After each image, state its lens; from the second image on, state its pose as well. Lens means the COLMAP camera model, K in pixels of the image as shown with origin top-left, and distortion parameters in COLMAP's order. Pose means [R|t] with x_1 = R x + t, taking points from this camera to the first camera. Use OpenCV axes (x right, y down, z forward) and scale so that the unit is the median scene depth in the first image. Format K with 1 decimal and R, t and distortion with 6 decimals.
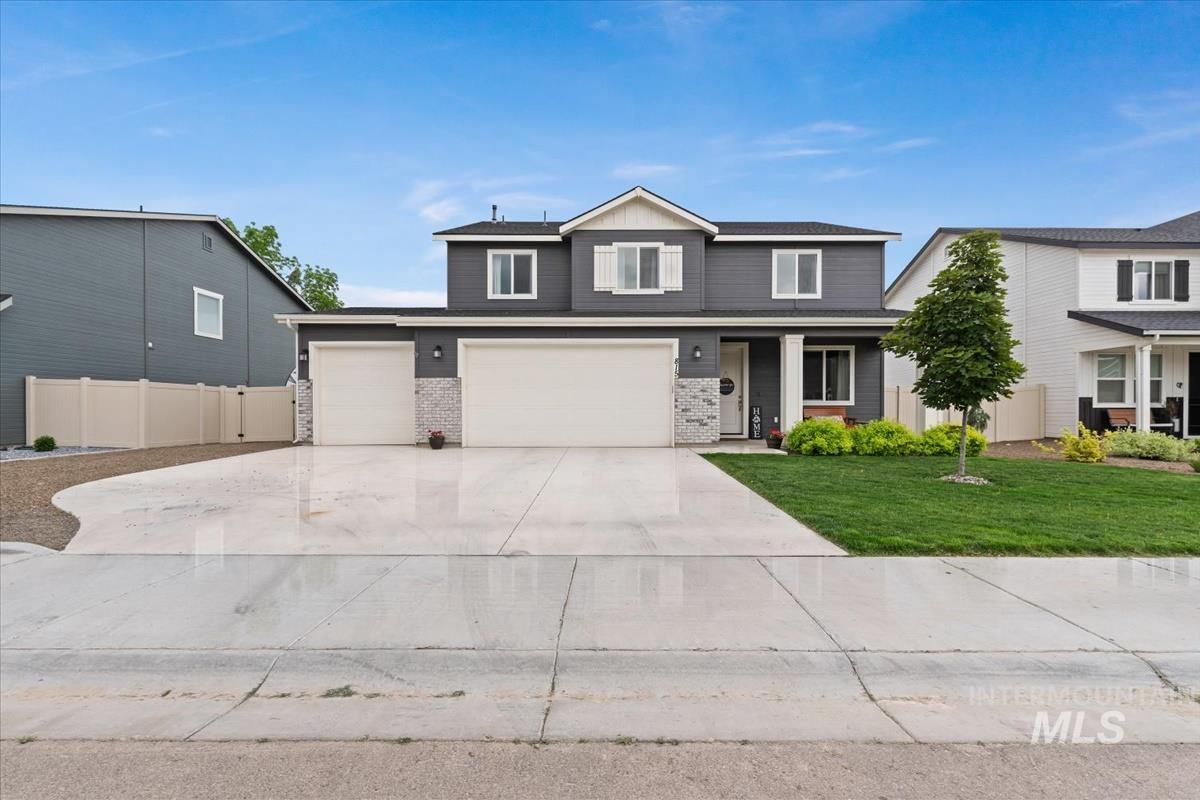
lens RADIAL K [[470.0, 0, 618.2], [0, 470.0, 416.4], [0, 0, 1]] dist [0.002044, 0.000049]
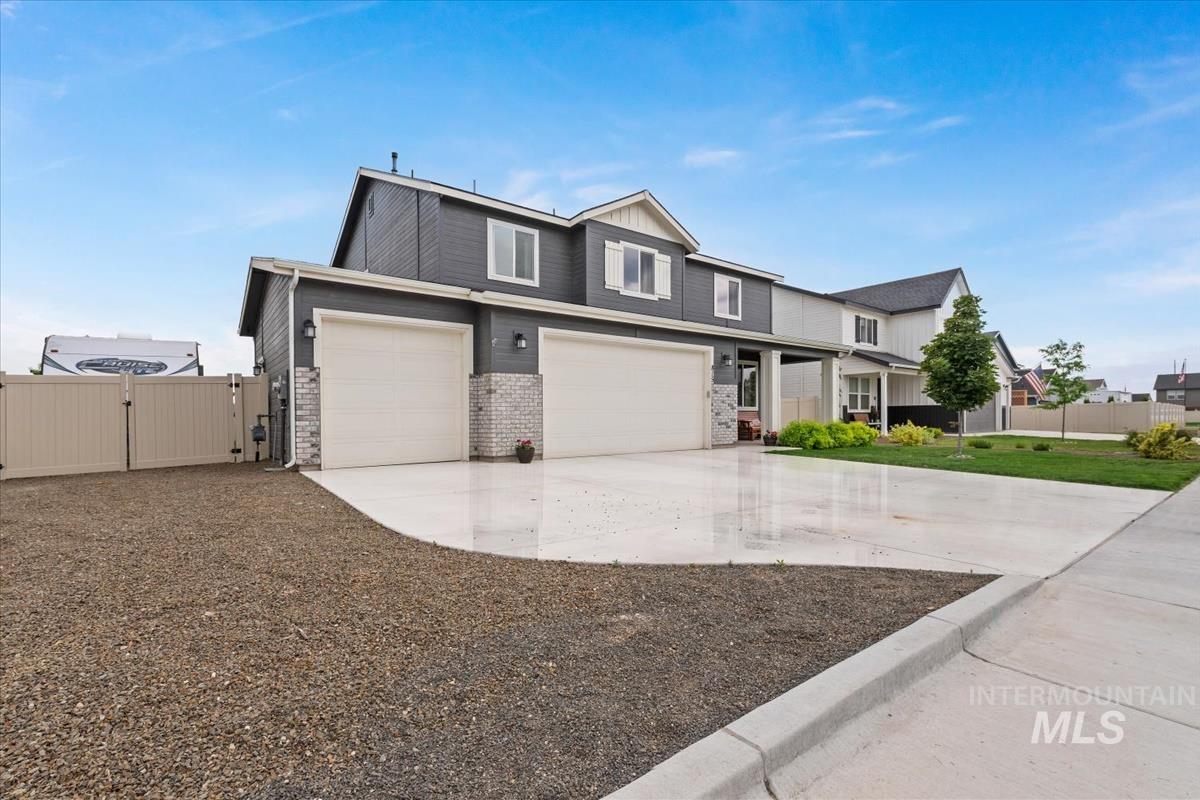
lens RADIAL K [[505.1, 0, 559.7], [0, 505.1, 425.5], [0, 0, 1]] dist [-0.000509, -0.000012]
pose [[0.824864, -0.014456, 0.565147, -0.746218], [0.014531, 0.999885, 0.004367, 0.002737], [-0.565145, 0.004609, 0.824979, 0.231011]]
